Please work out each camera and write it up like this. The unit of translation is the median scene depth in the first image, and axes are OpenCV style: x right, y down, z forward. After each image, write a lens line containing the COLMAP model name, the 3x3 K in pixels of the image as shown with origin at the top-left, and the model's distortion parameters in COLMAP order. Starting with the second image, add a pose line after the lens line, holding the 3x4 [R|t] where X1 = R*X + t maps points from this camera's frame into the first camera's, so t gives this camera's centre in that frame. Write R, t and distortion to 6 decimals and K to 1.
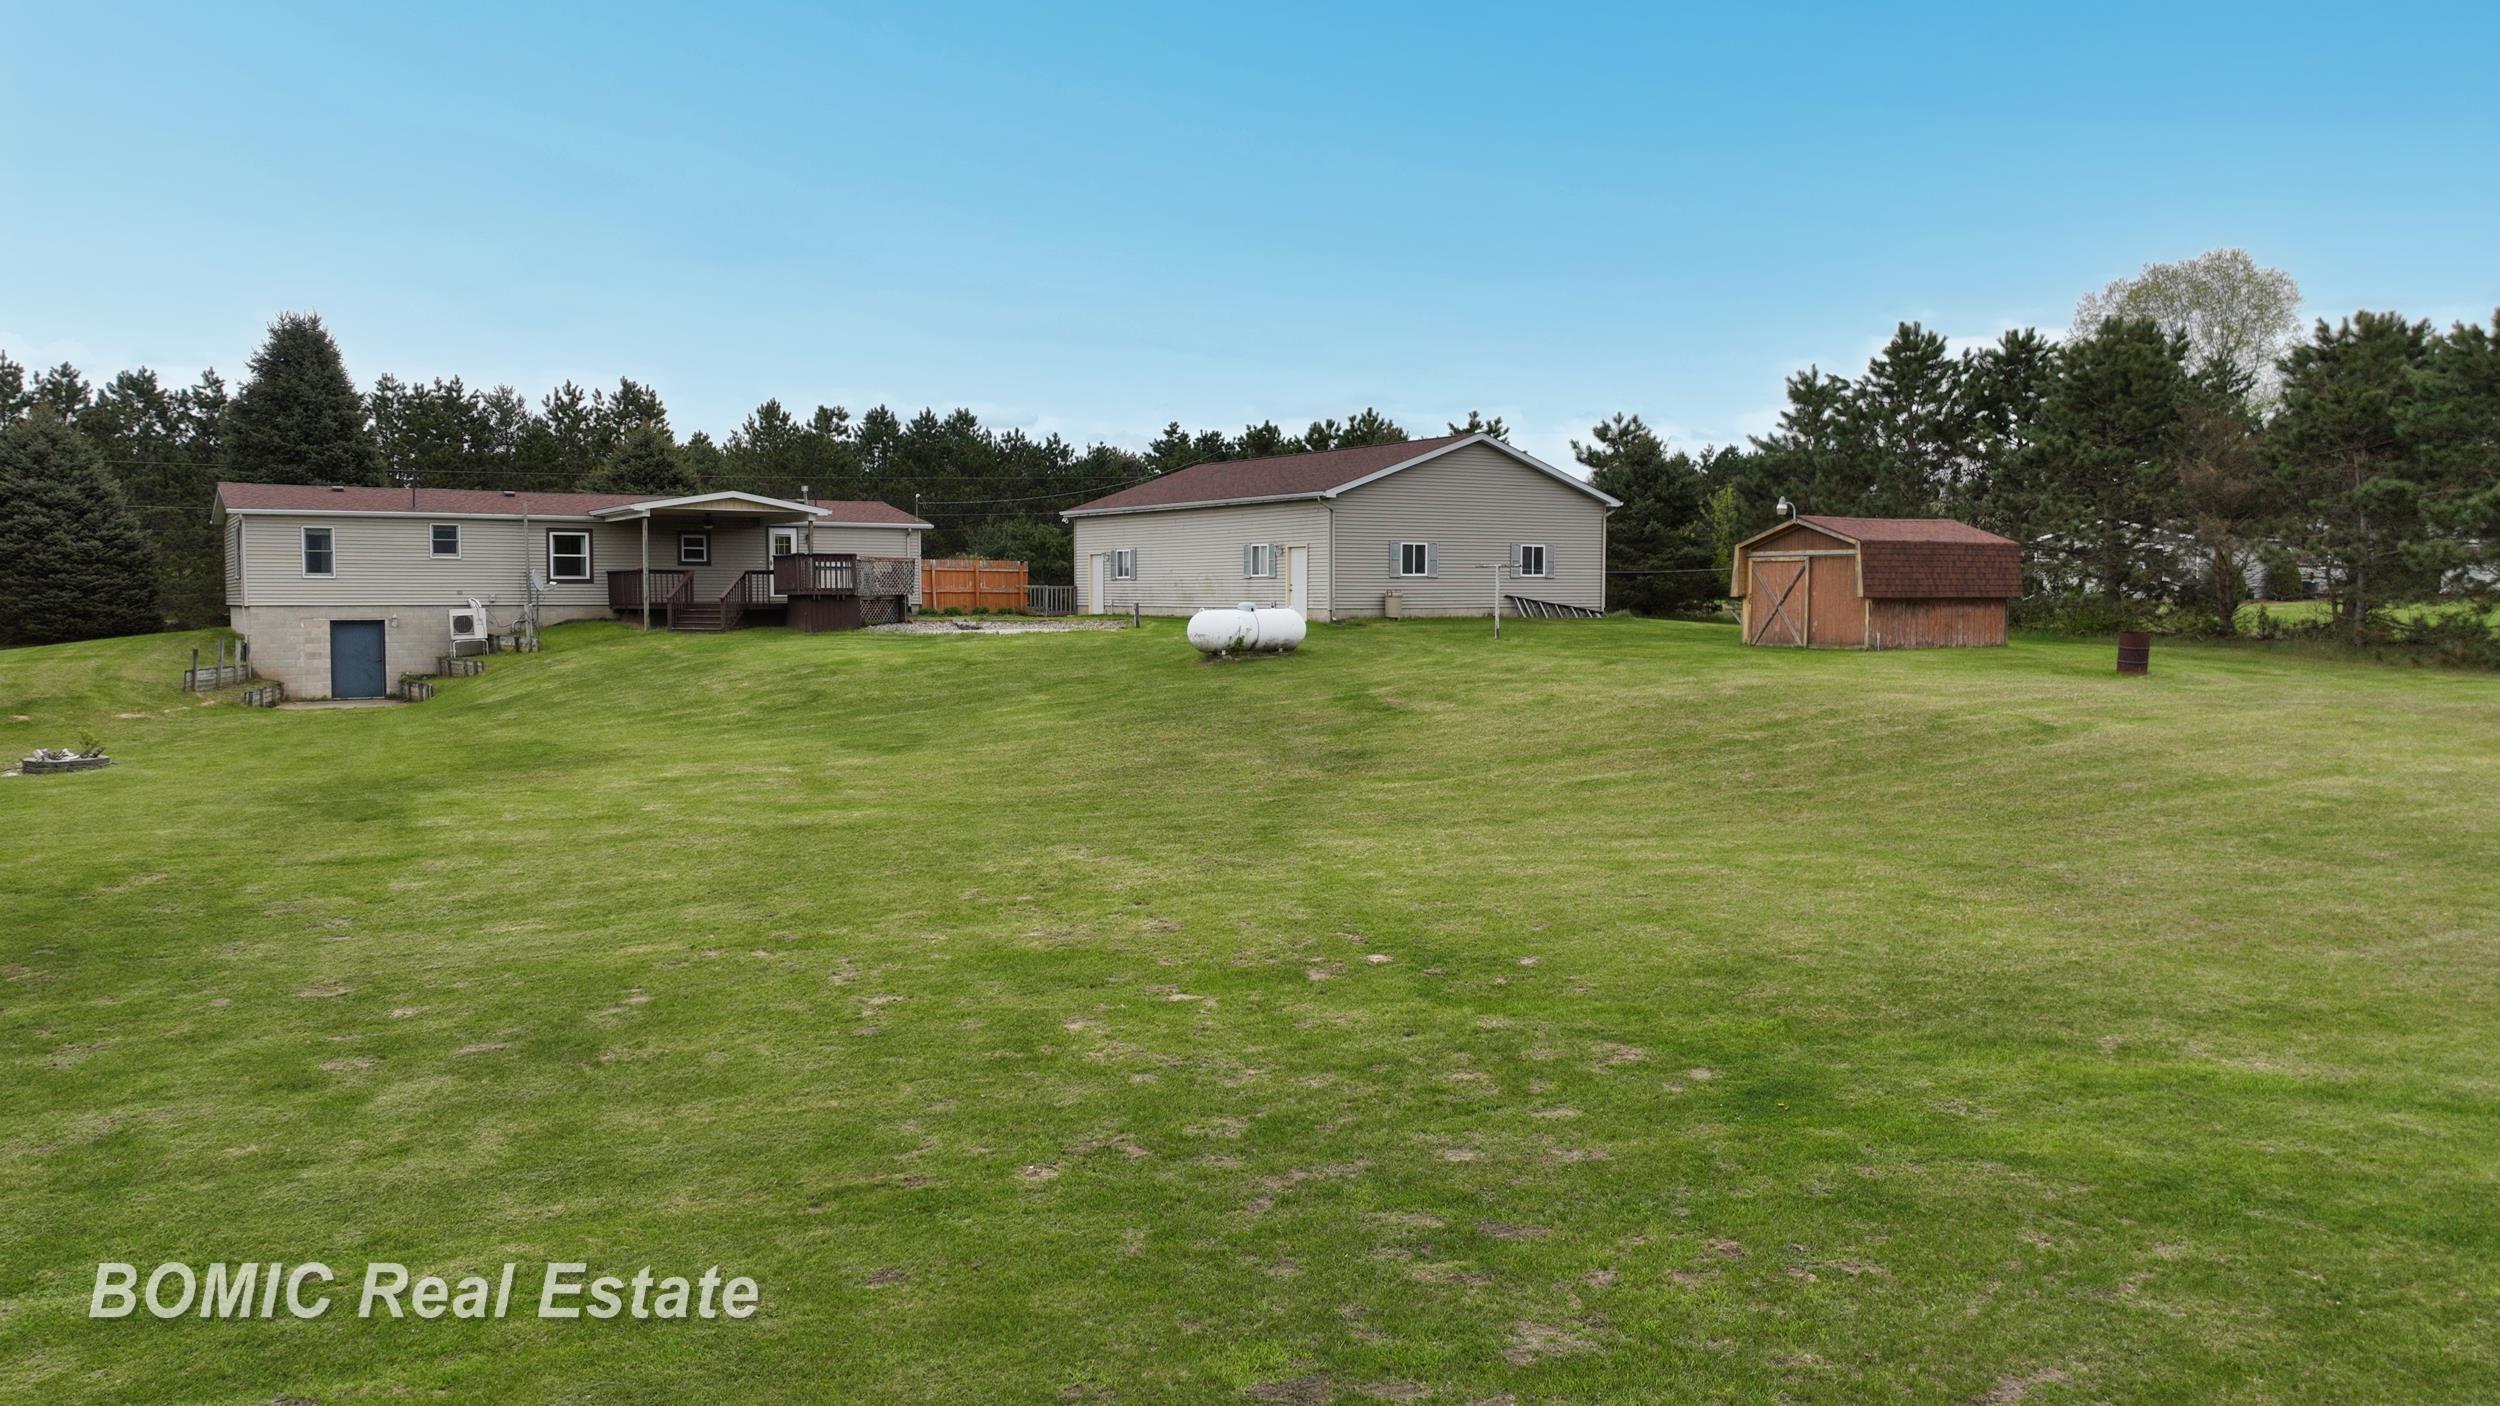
lens RADIAL K [[1799.0, 0, 1250.0], [0, 1799.0, 703.0], [0, 0, 1]] dist [0.003776, 0.001428]
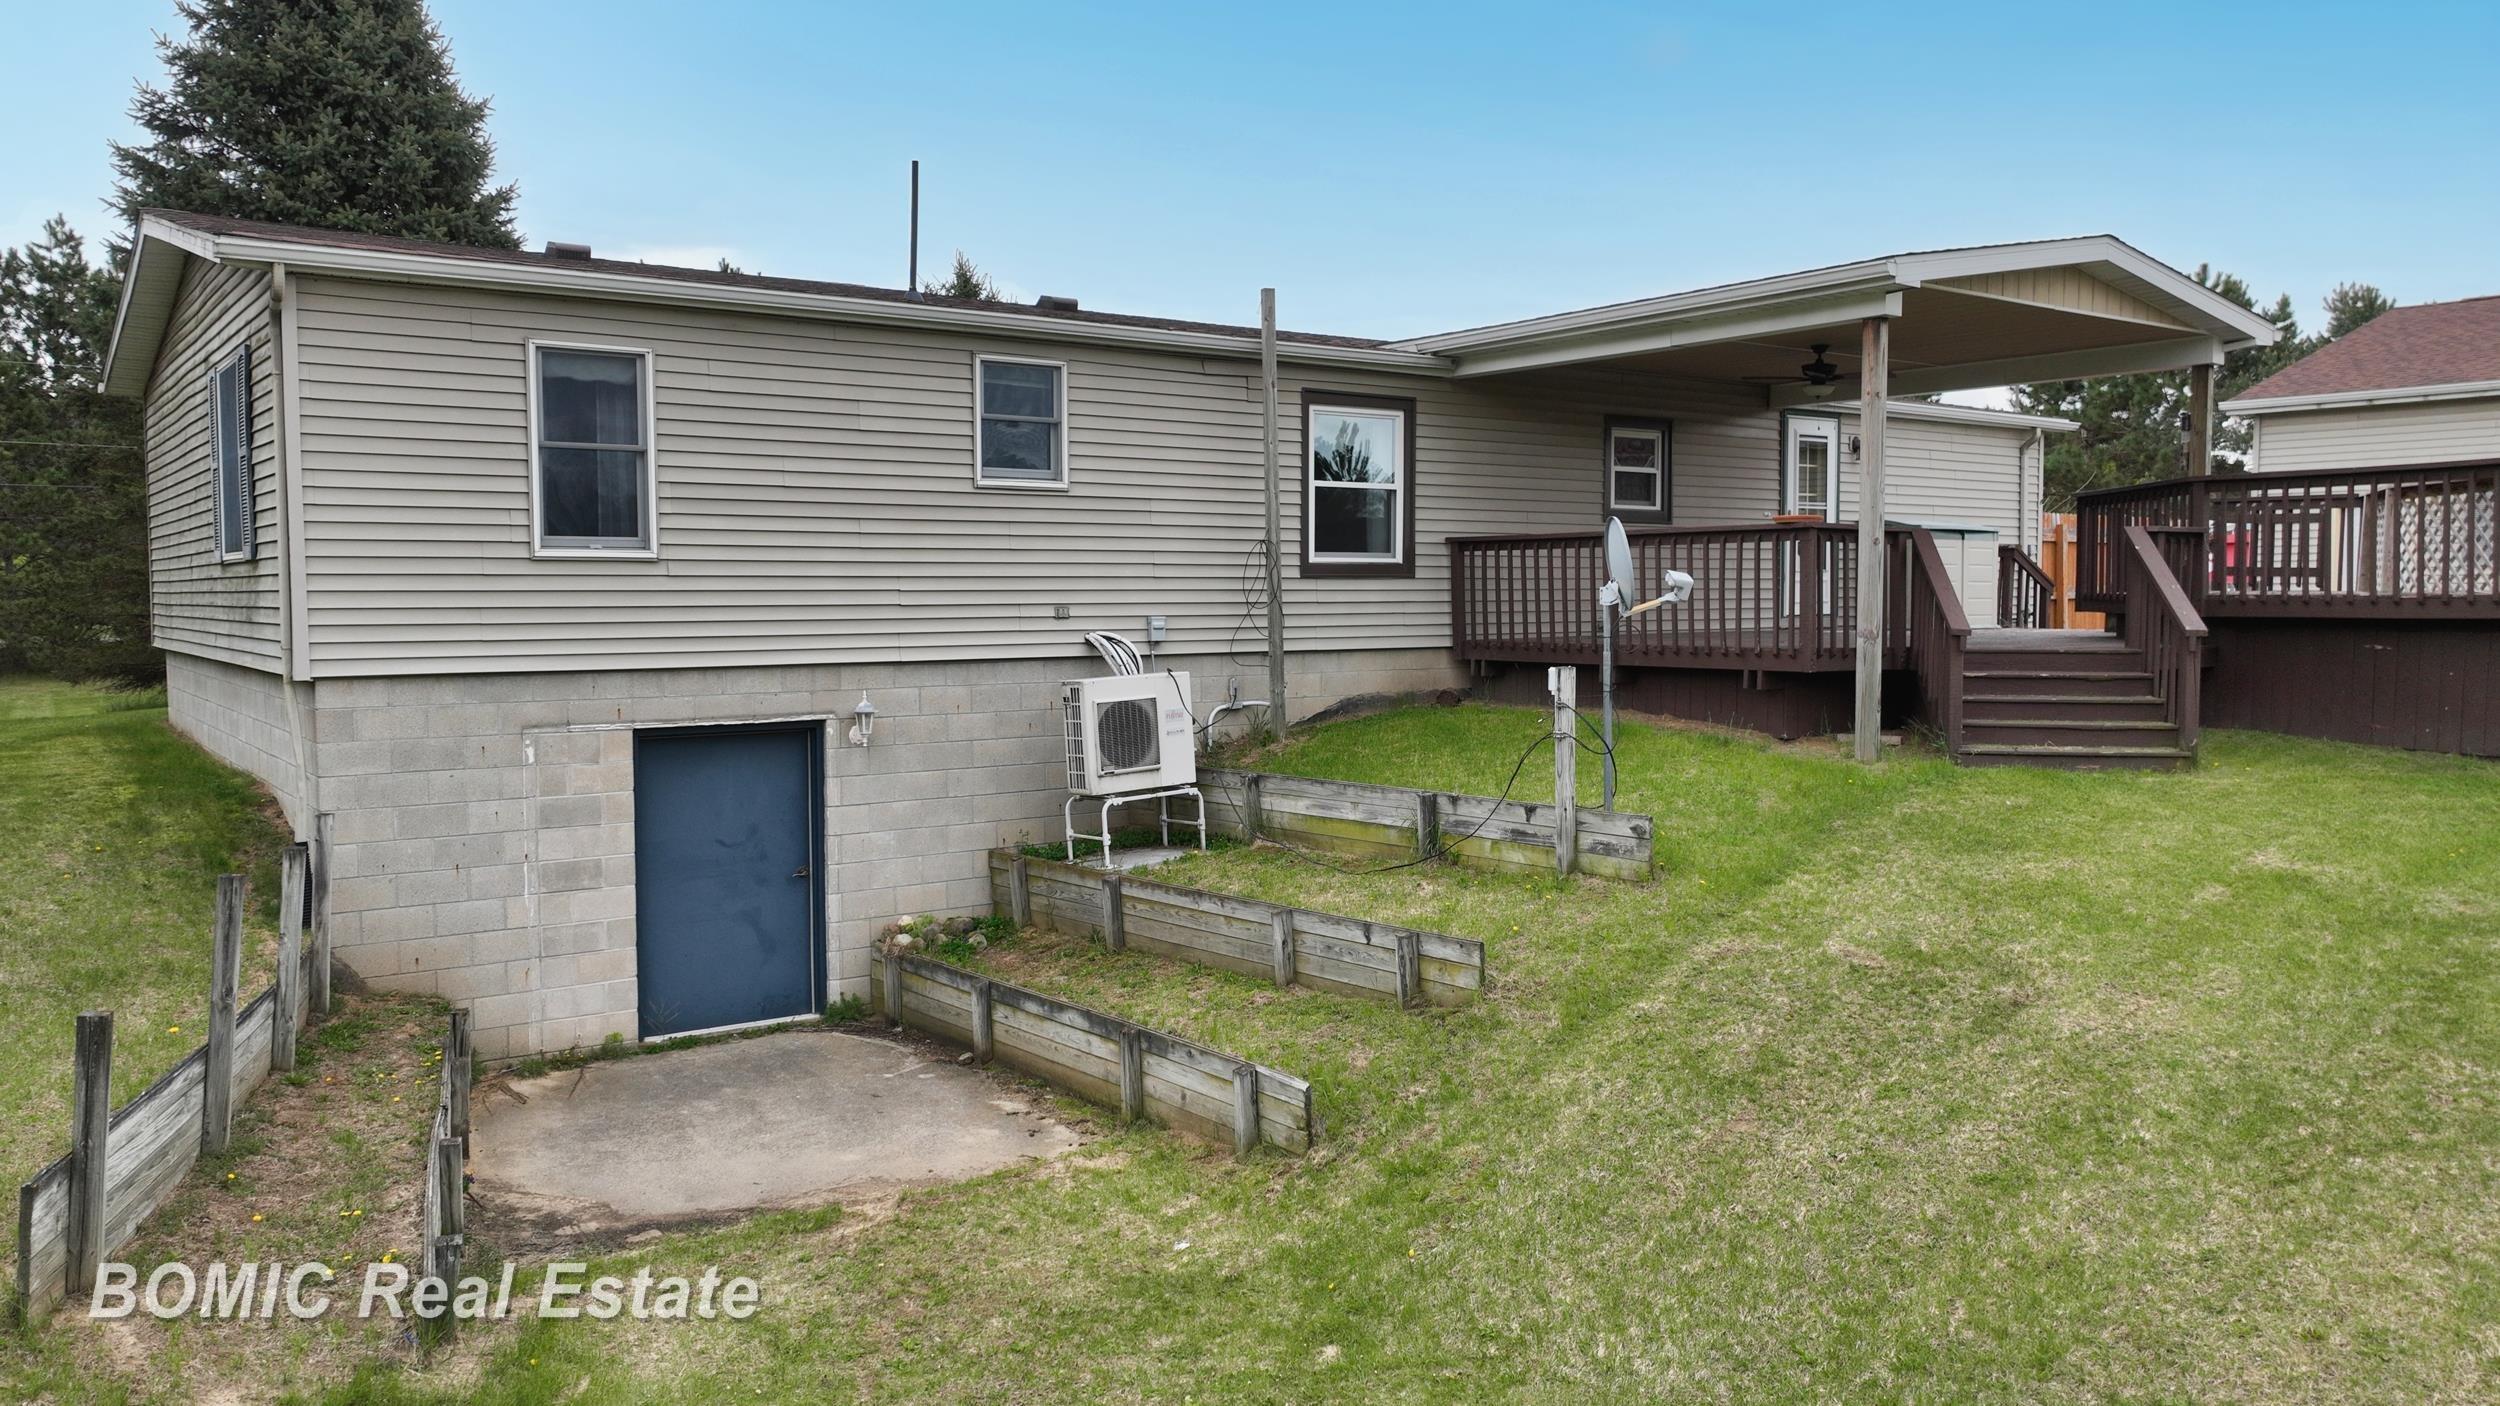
lens RADIAL K [[1799.0, 0, 1250.0], [0, 1799.0, 703.0], [0, 0, 1]] dist [0.003776, 0.001428]
pose [[0.997826, -0.006716, 0.065563, -0.436066], [0.006577, 0.999976, 0.002339, -0.048716], [-0.065577, -0.001903, 0.997846, 0.737932]]
